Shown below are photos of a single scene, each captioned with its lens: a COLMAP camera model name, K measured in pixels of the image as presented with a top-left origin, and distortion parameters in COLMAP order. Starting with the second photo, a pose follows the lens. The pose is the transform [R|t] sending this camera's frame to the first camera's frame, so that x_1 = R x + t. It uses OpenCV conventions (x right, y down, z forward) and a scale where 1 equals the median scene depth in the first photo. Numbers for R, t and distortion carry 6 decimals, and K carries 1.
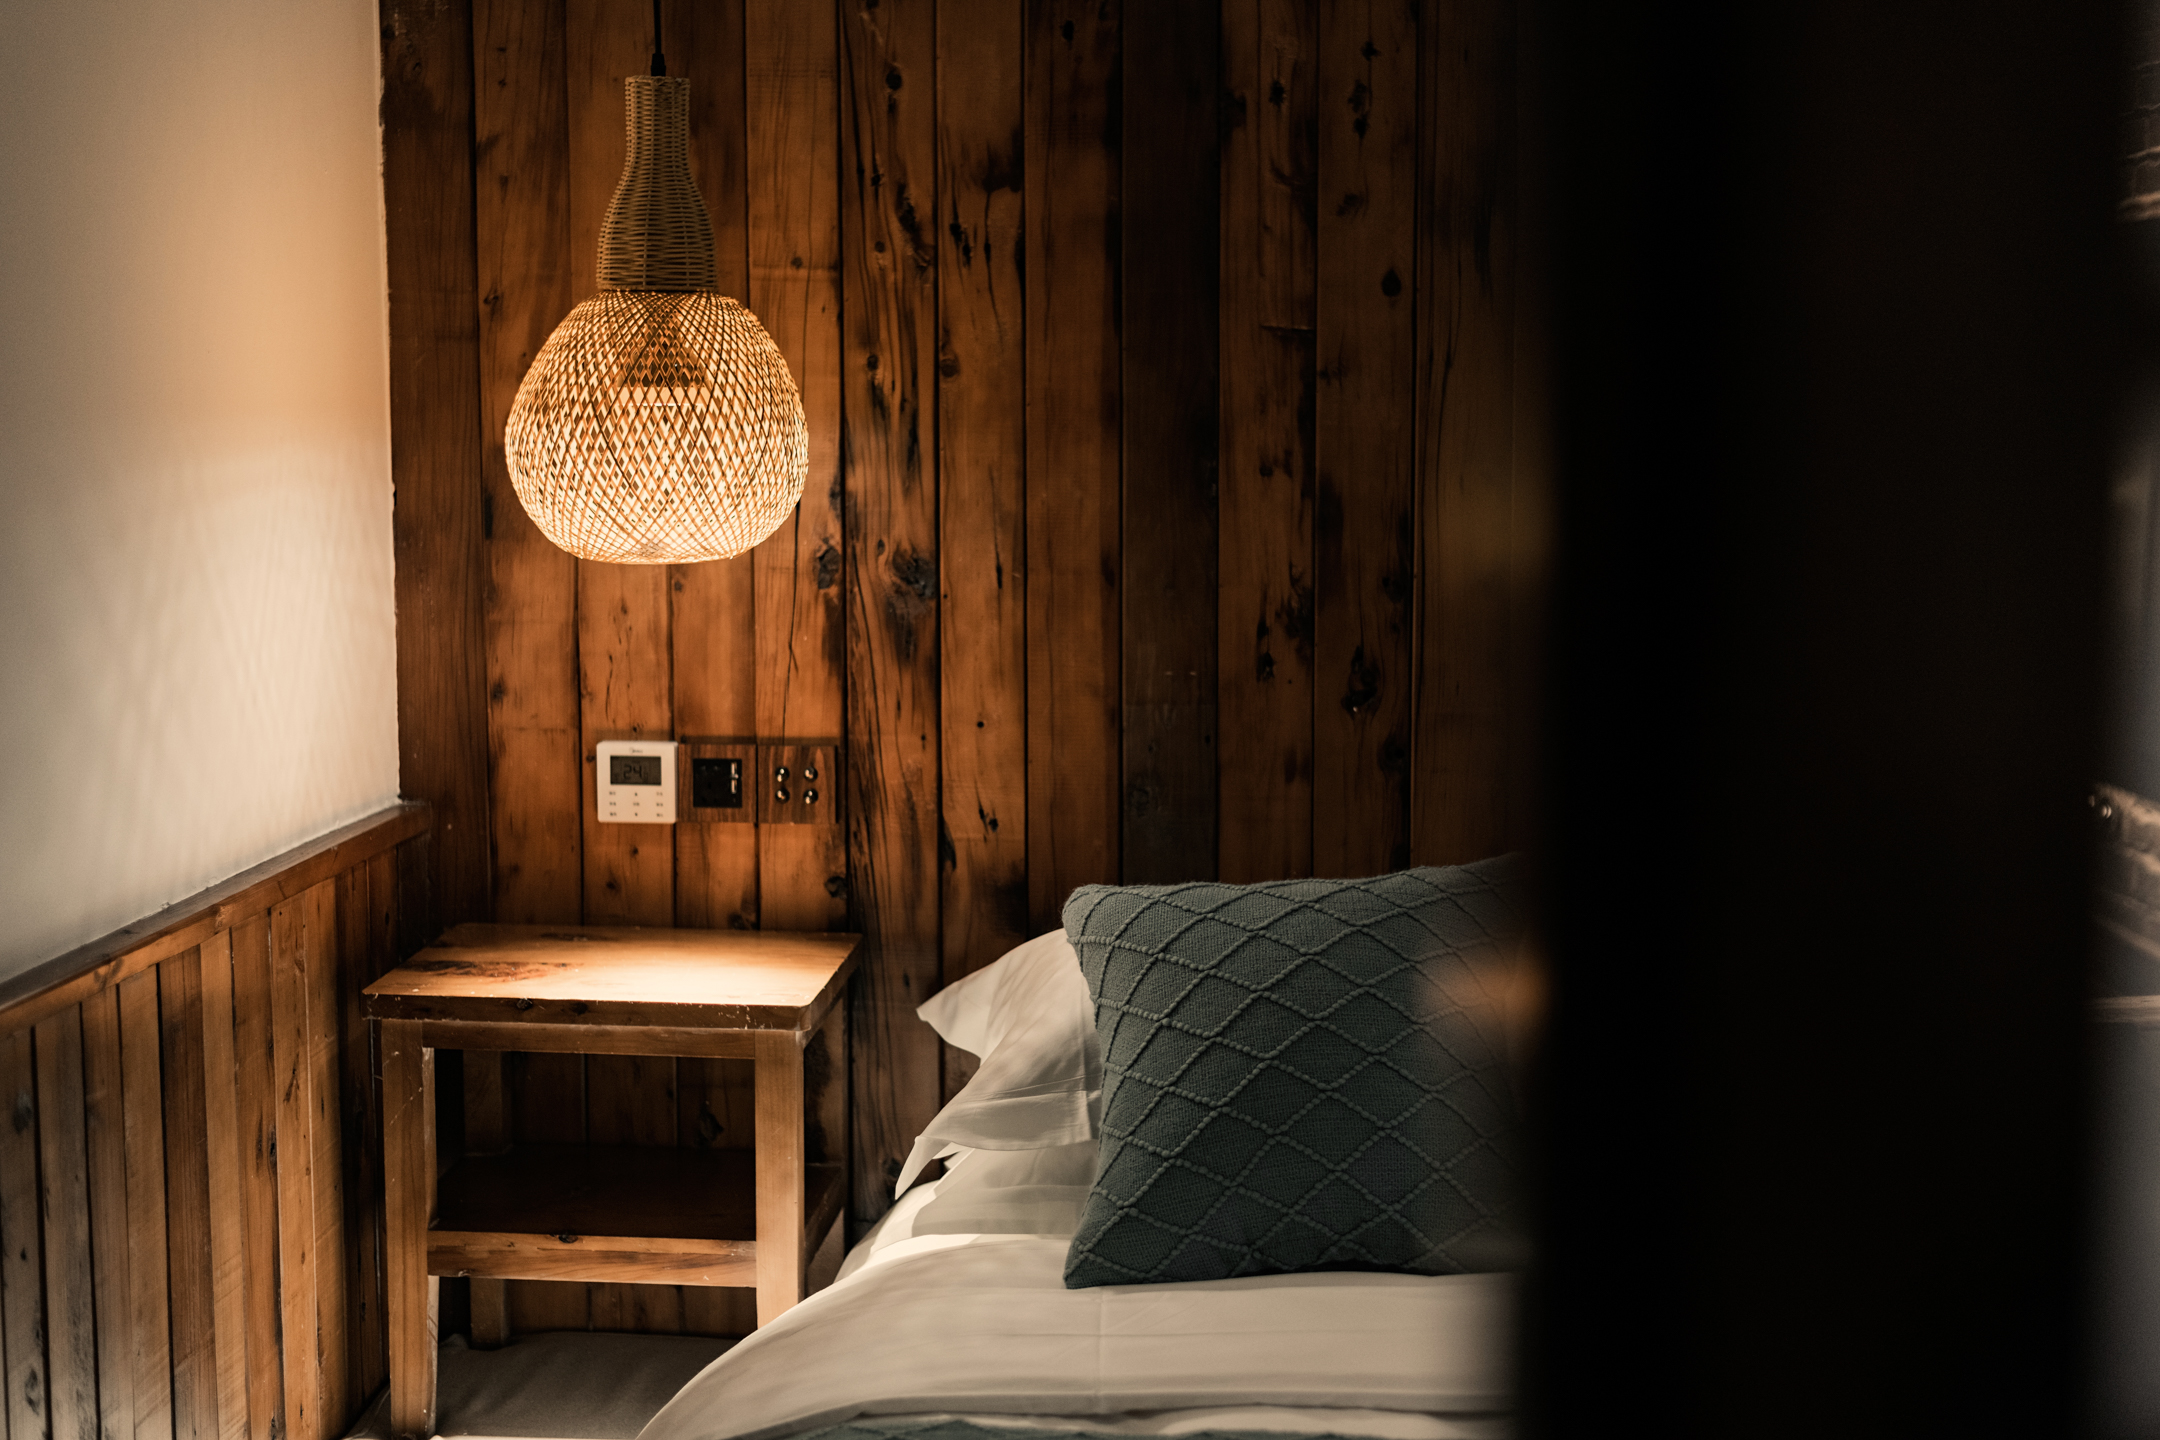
lens RADIAL K [[3114.1, 0, 1086.7], [0, 3114.1, 714.5], [0, 0, 1]] dist [-0.000632, 0.000000]
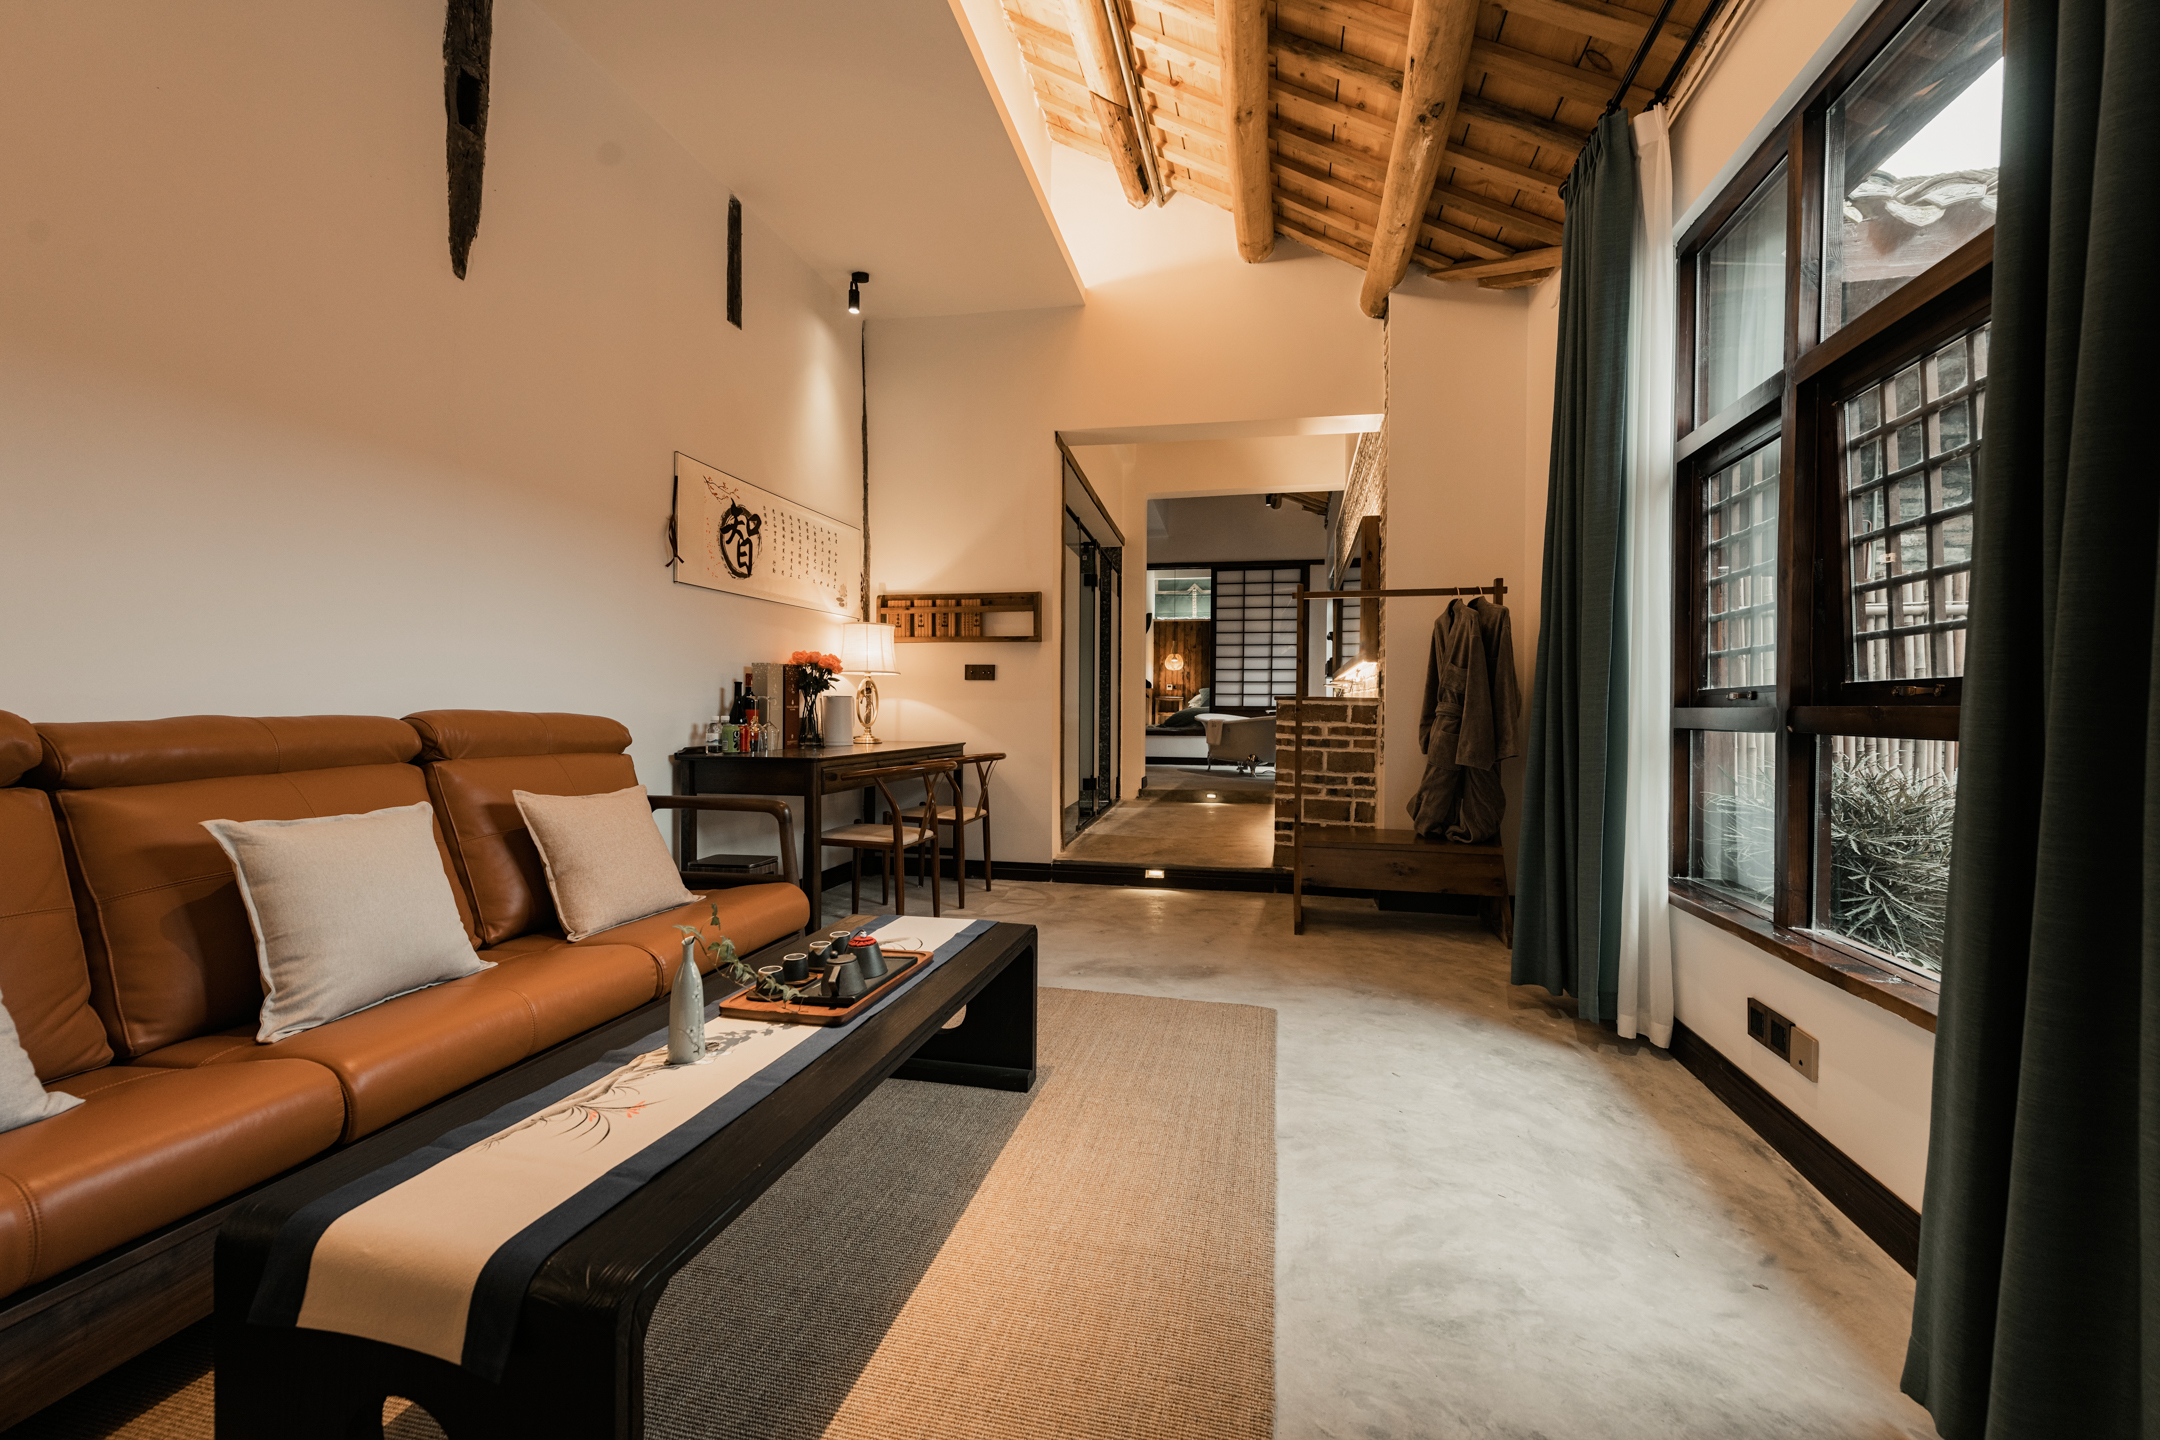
lens RADIAL K [[823.5, 0, 1076.0], [0, 823.5, 715.8], [0, 0, 1]] dist [0.000468, -0.001304]
pose [[0.992116, 0.012992, -0.124648, -0.096417], [-0.026145, 0.994184, -0.104474, 0.599256], [0.122566, 0.106910, 0.986685, -3.022300]]
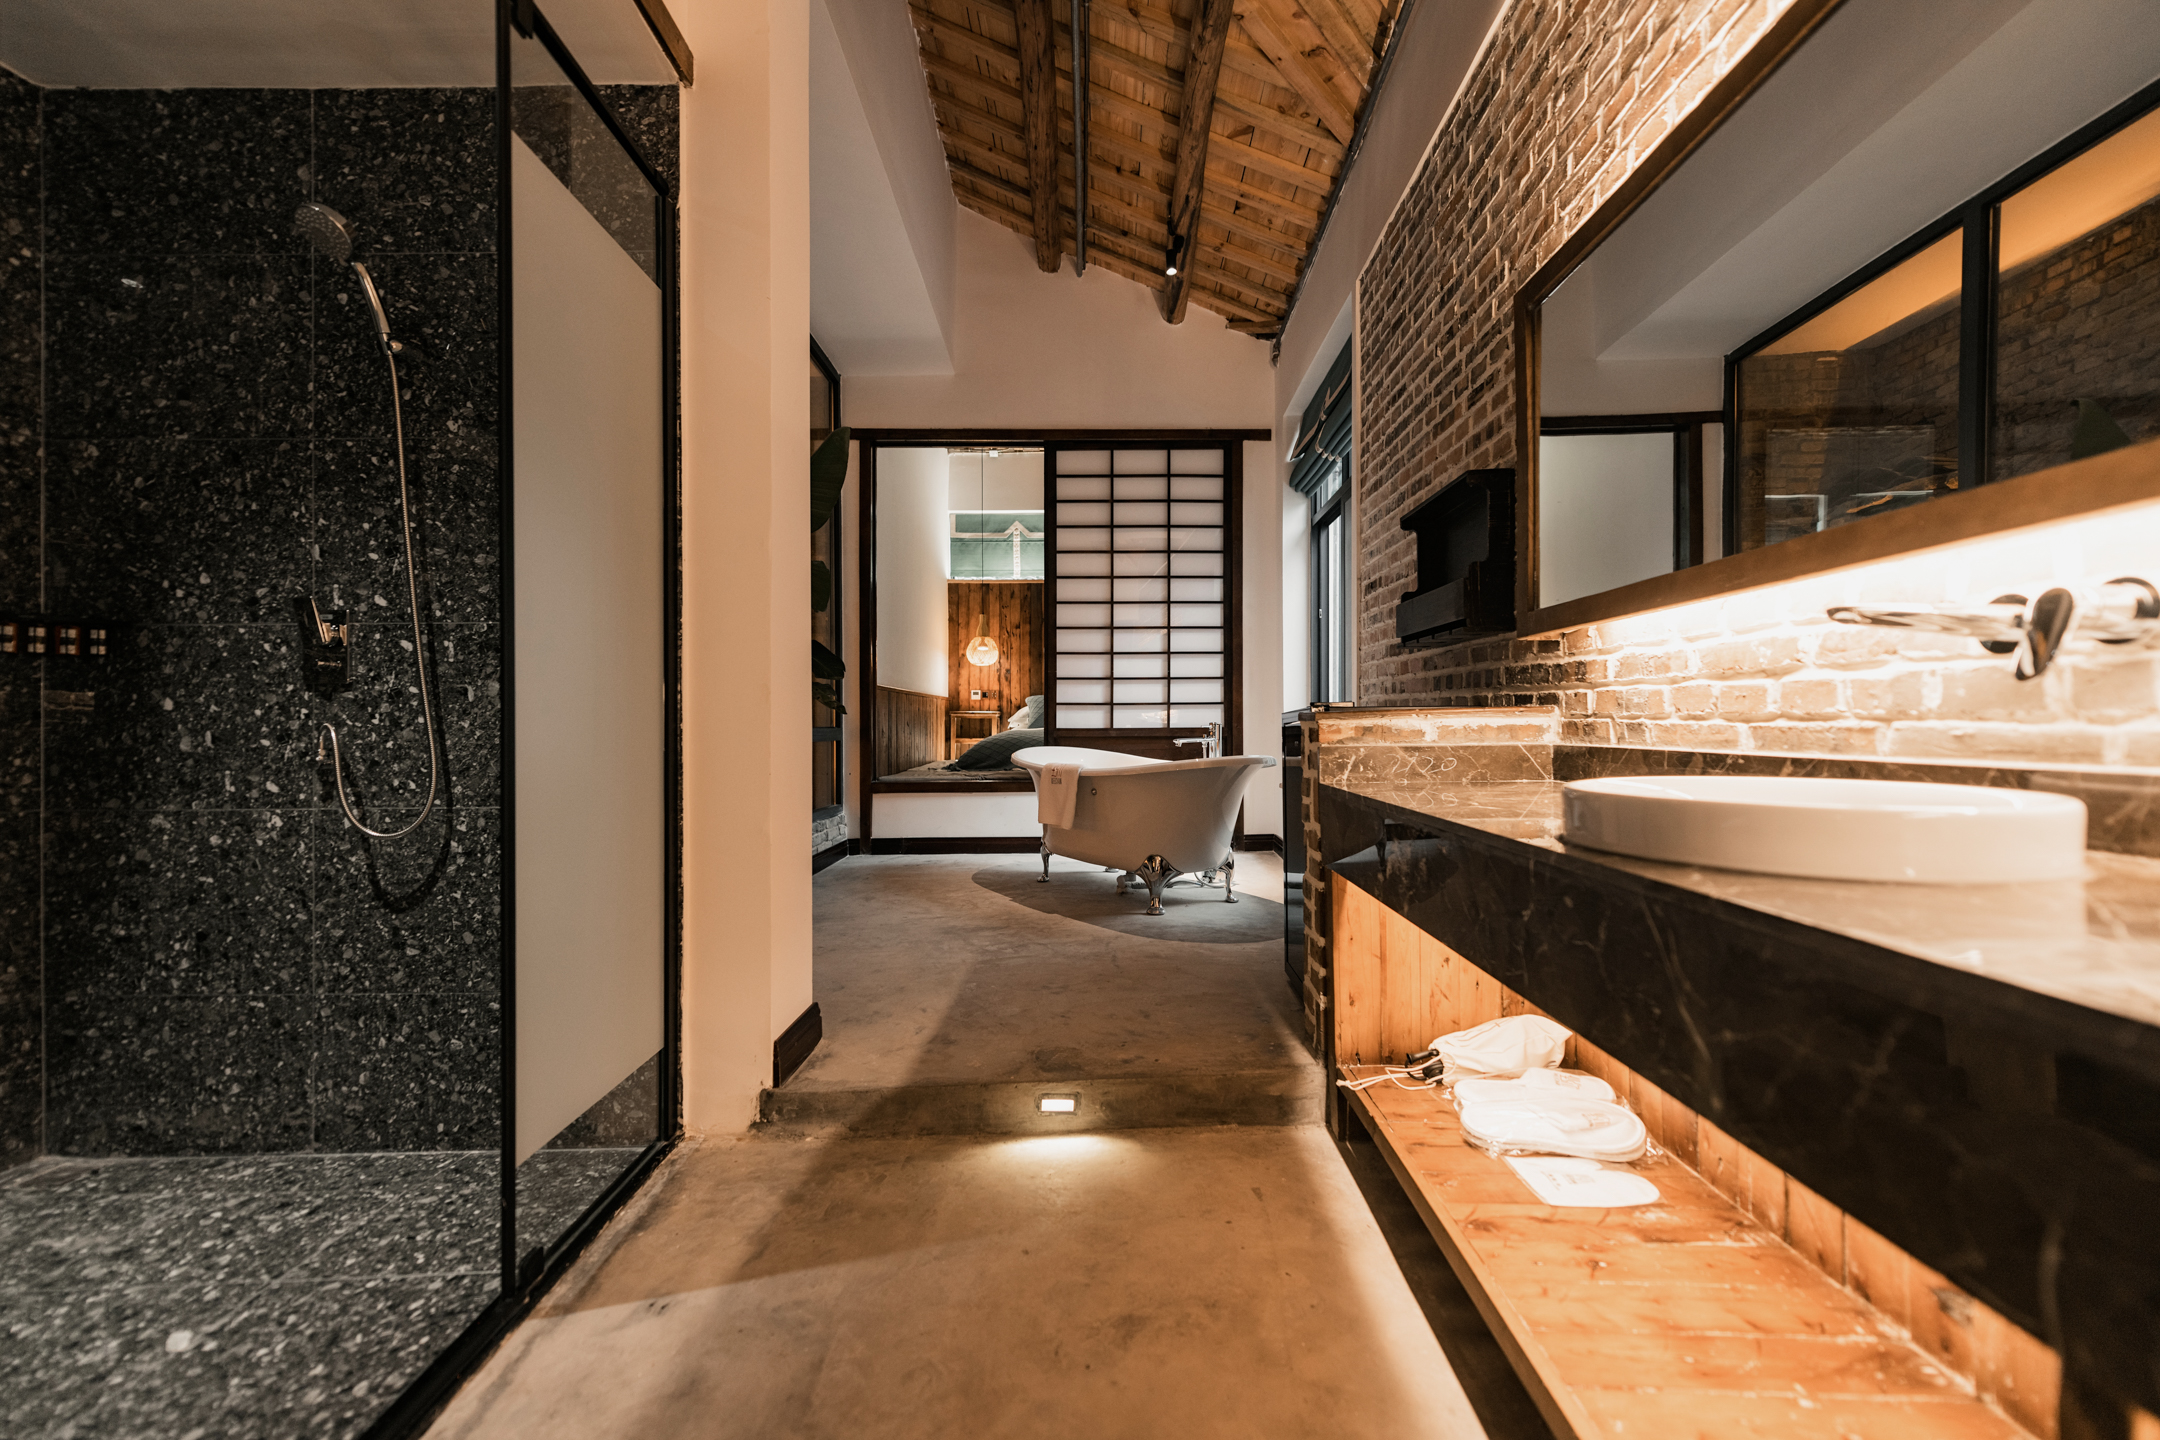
lens RADIAL K [[823.5, 0, 1094.8], [0, 823.5, 726.2], [0, 0, 1]] dist [0.000468, -0.001304]
pose [[0.995218, 0.001473, 0.097666, -0.037957], [0.009726, 0.993423, -0.114088, 0.387087], [-0.097192, 0.114493, 0.988658, -1.352976]]
